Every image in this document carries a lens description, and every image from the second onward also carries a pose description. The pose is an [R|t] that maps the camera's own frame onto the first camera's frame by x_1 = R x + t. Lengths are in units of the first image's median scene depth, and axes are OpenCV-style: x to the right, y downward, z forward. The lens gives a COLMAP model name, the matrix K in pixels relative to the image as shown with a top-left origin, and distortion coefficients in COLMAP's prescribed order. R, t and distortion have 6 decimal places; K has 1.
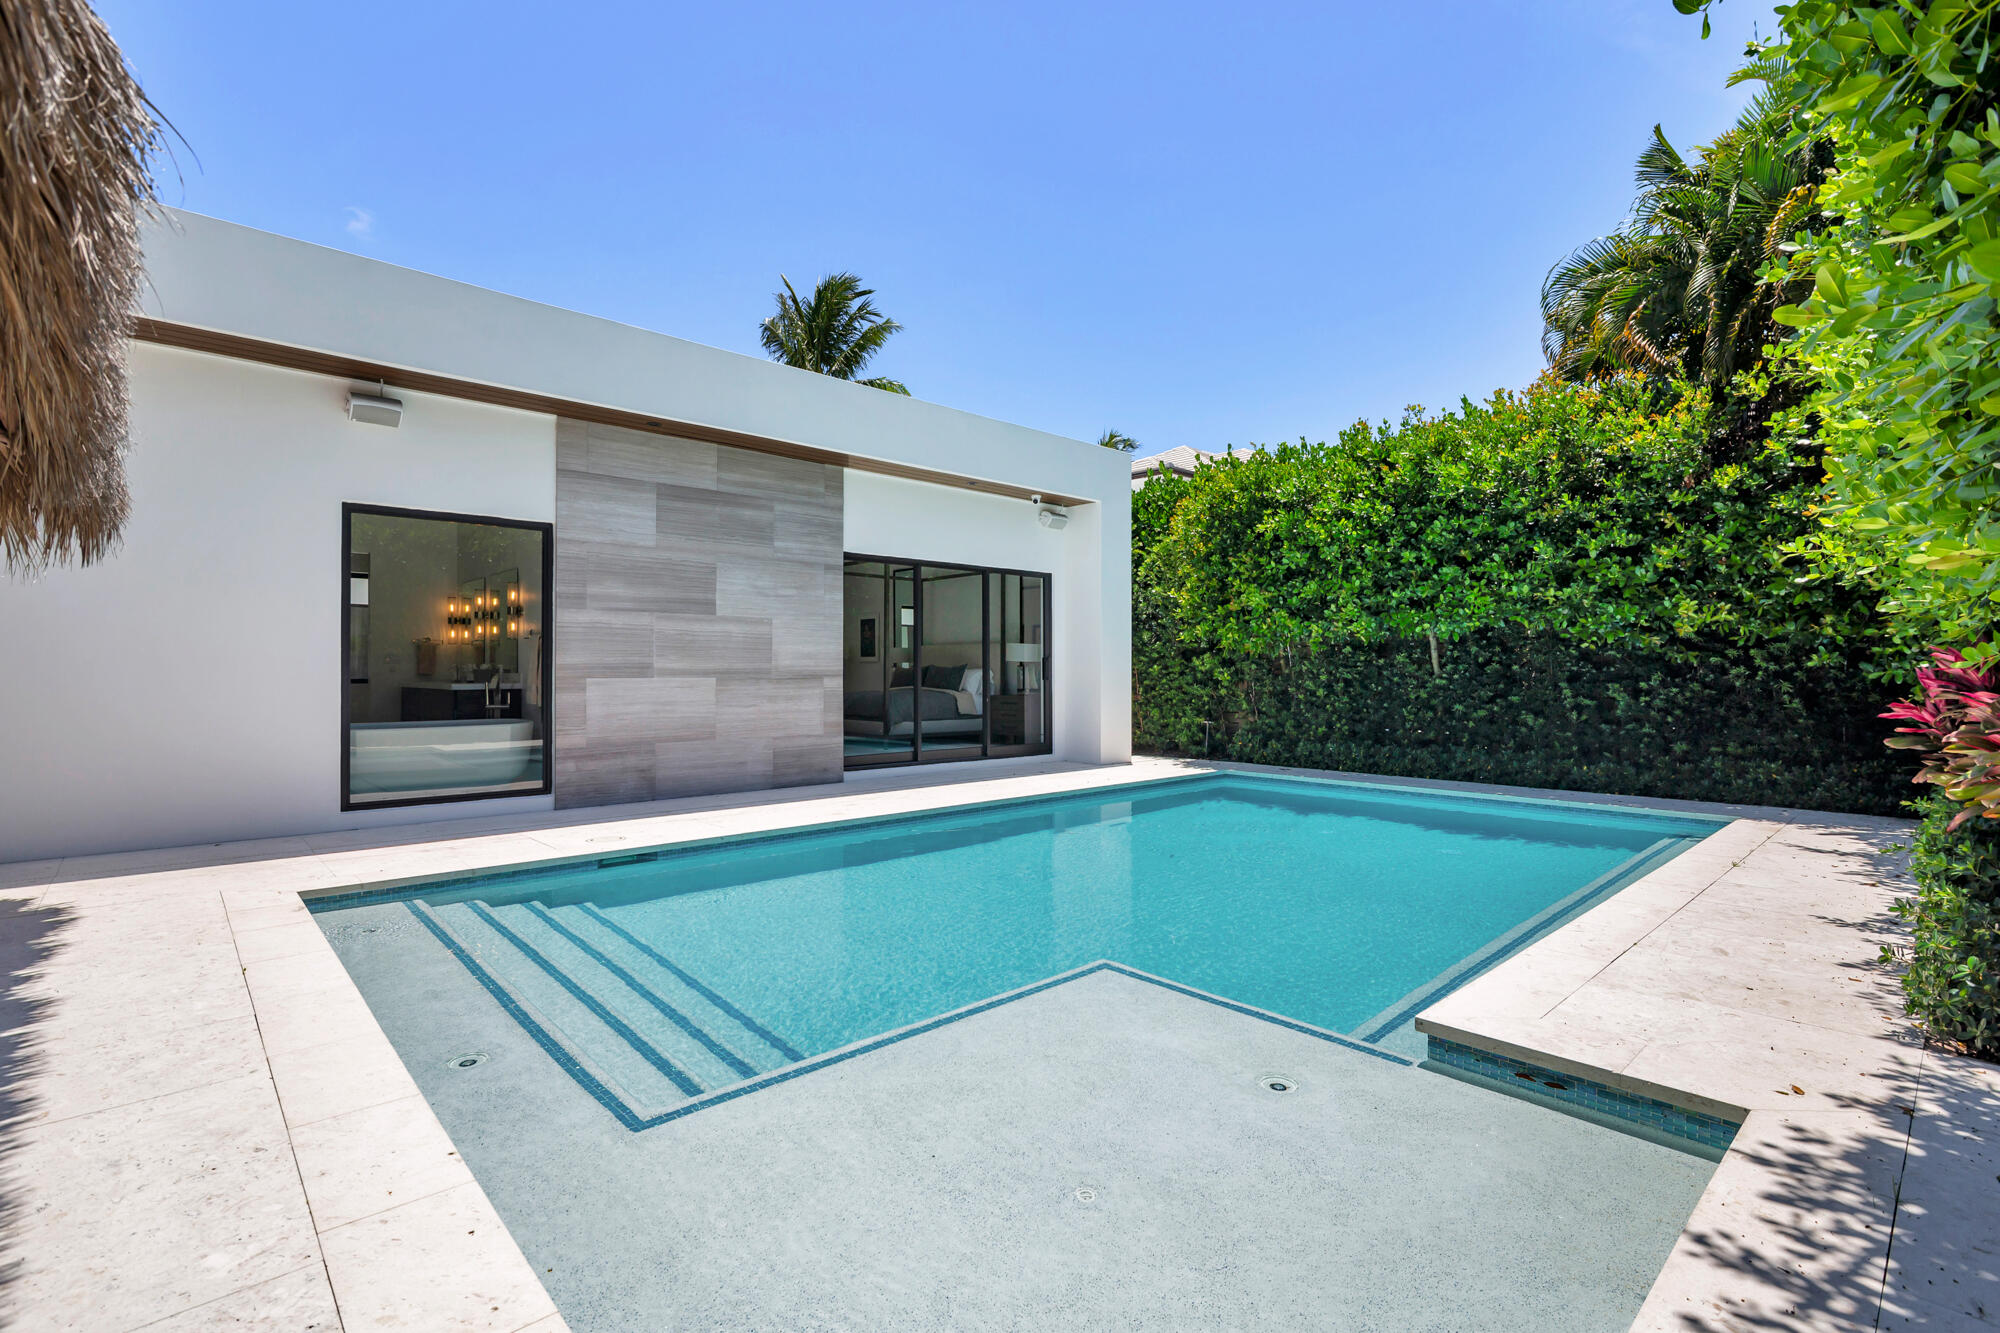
lens RADIAL K [[918.6, 0, 1002.5], [0, 918.6, 672.6], [0, 0, 1]] dist [0.000236, -0.000062]
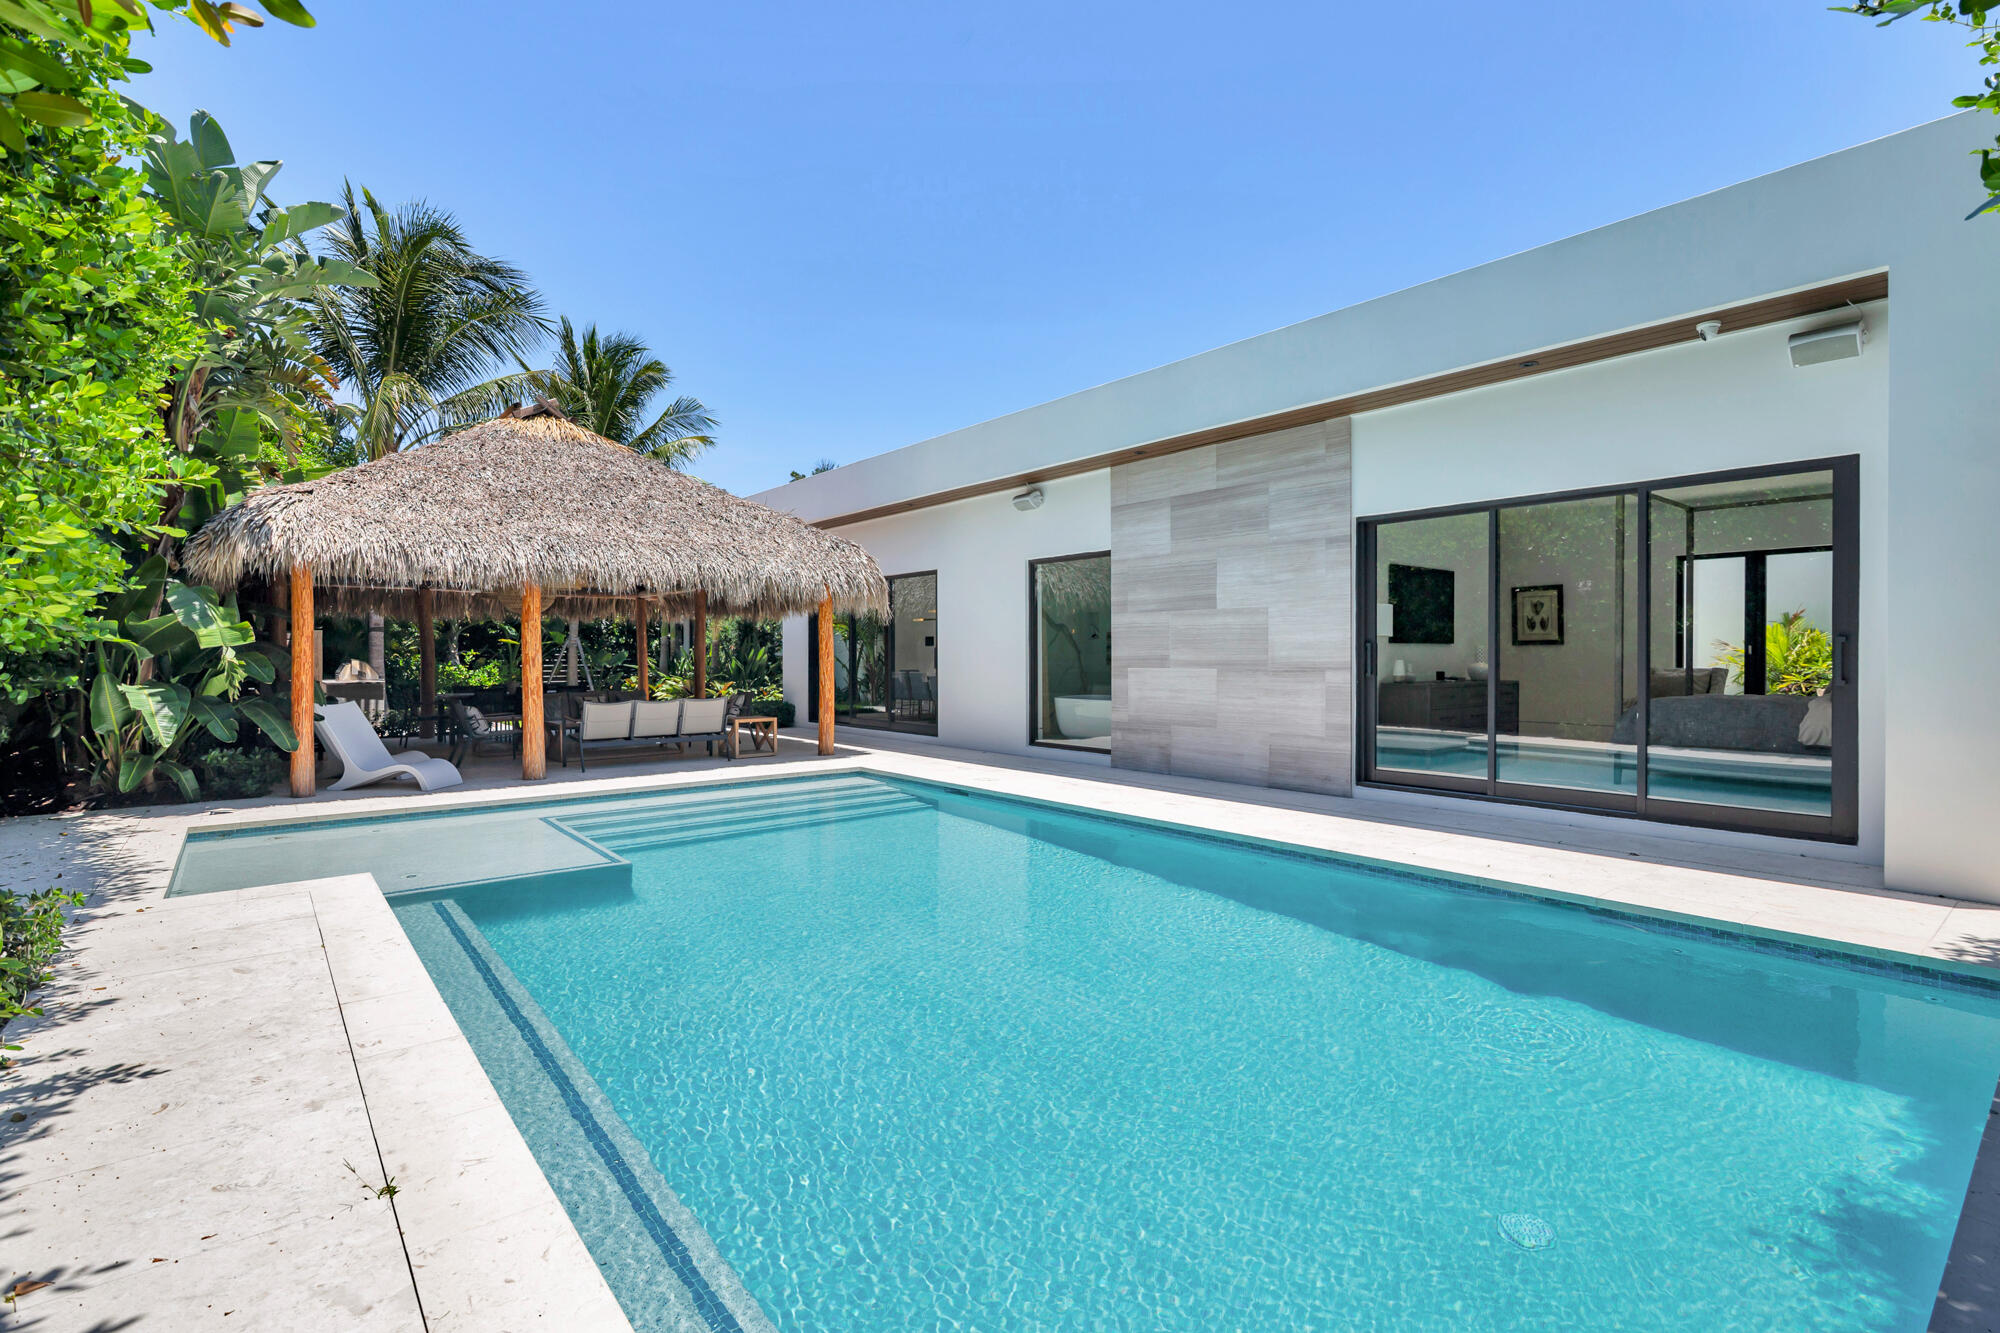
lens RADIAL K [[909.5, 0, 1002.0], [0, 909.5, 658.6], [0, 0, 1]] dist [-0.000616, 0.000256]
pose [[-0.057237, 0.005312, -0.998347, 0.707054], [0.002375, 0.999984, 0.005185, -0.011592], [0.998358, -0.002075, -0.057248, 0.790780]]
